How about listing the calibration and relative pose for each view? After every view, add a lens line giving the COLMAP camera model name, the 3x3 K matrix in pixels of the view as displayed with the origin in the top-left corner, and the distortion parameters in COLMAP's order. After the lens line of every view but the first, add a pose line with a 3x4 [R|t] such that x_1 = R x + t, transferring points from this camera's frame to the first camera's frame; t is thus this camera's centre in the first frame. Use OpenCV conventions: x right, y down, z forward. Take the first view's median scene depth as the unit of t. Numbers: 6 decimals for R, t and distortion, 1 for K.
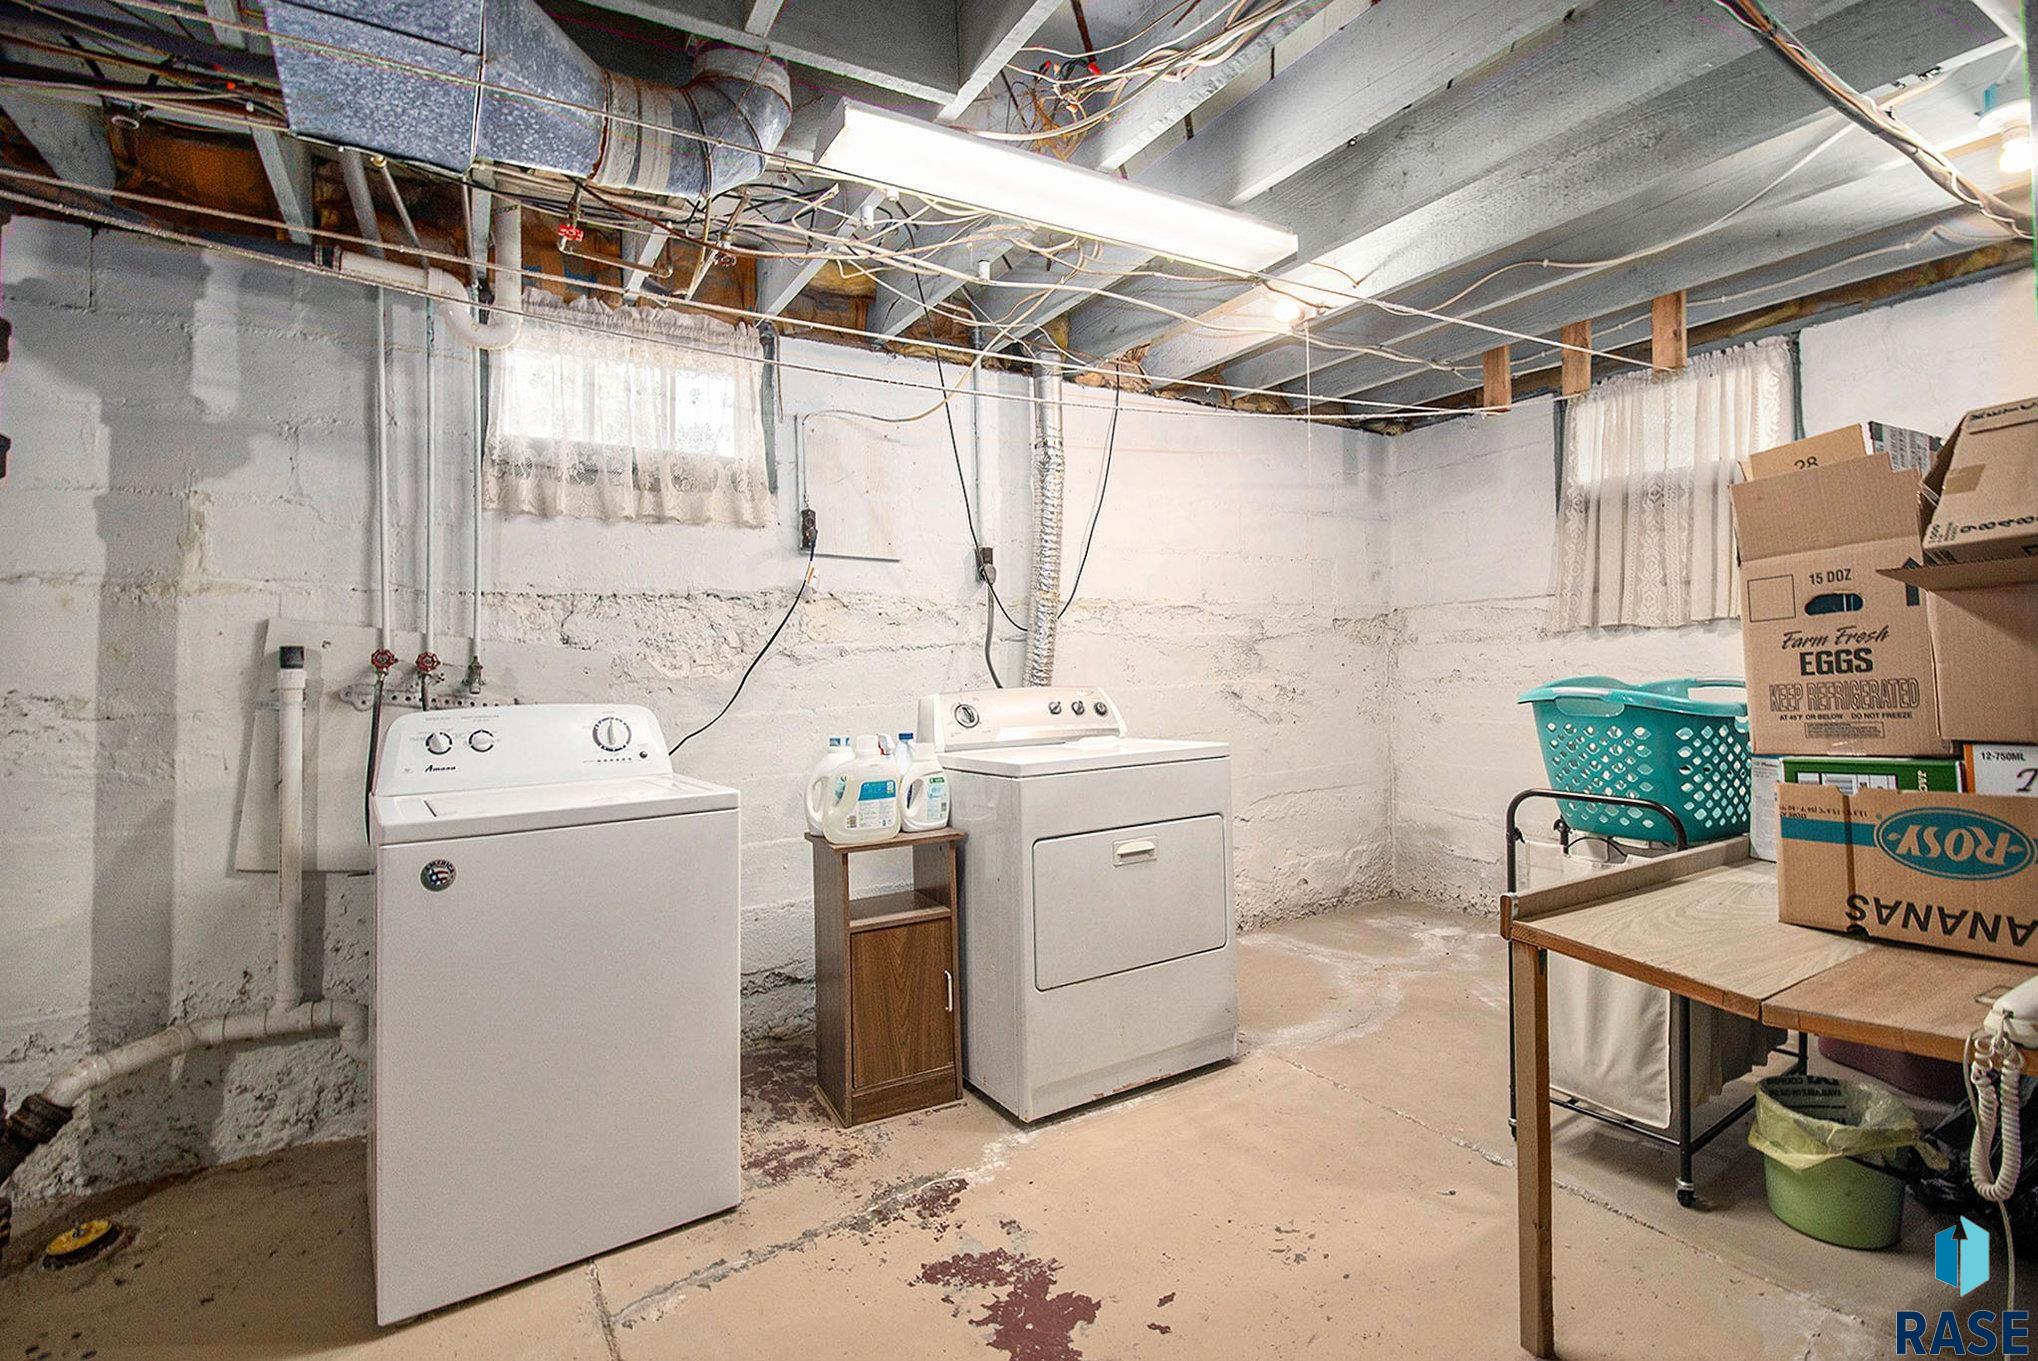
lens RADIAL K [[956.4, 0, 1057.4], [0, 956.4, 624.7], [0, 0, 1]] dist [-0.010099, -0.002355]
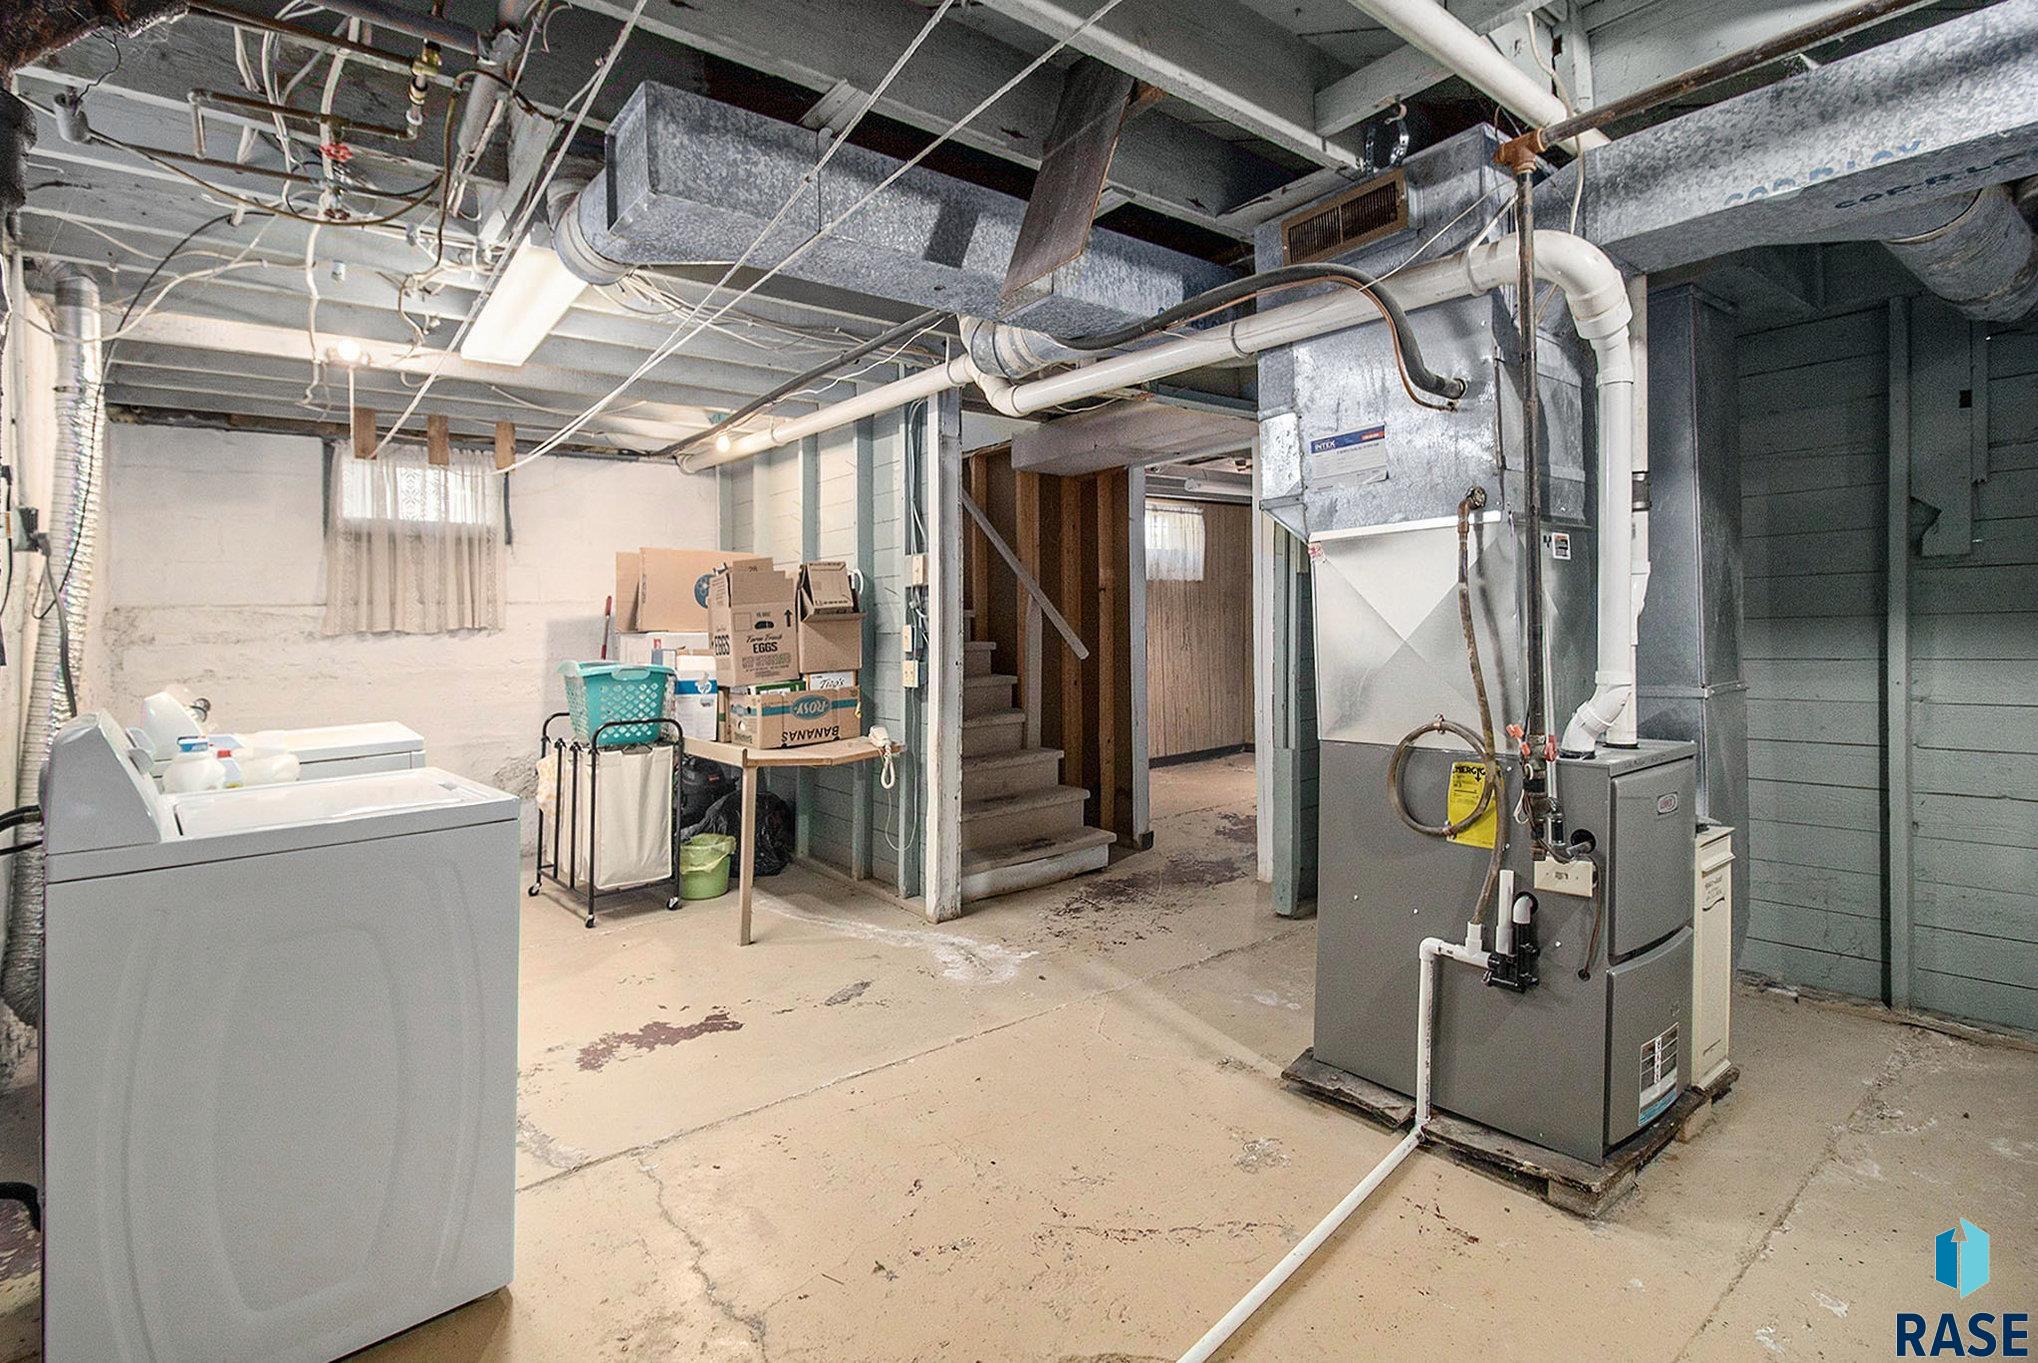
lens RADIAL K [[956.4, 0, 1021.8], [0, 956.4, 666.0], [0, 0, 1]] dist [-0.010099, -0.002355]
pose [[-0.100231, -0.013825, 0.994868, -1.621790], [-0.012472, 0.999842, 0.012637, 0.042444], [-0.994886, -0.011141, -0.100388, 0.493351]]
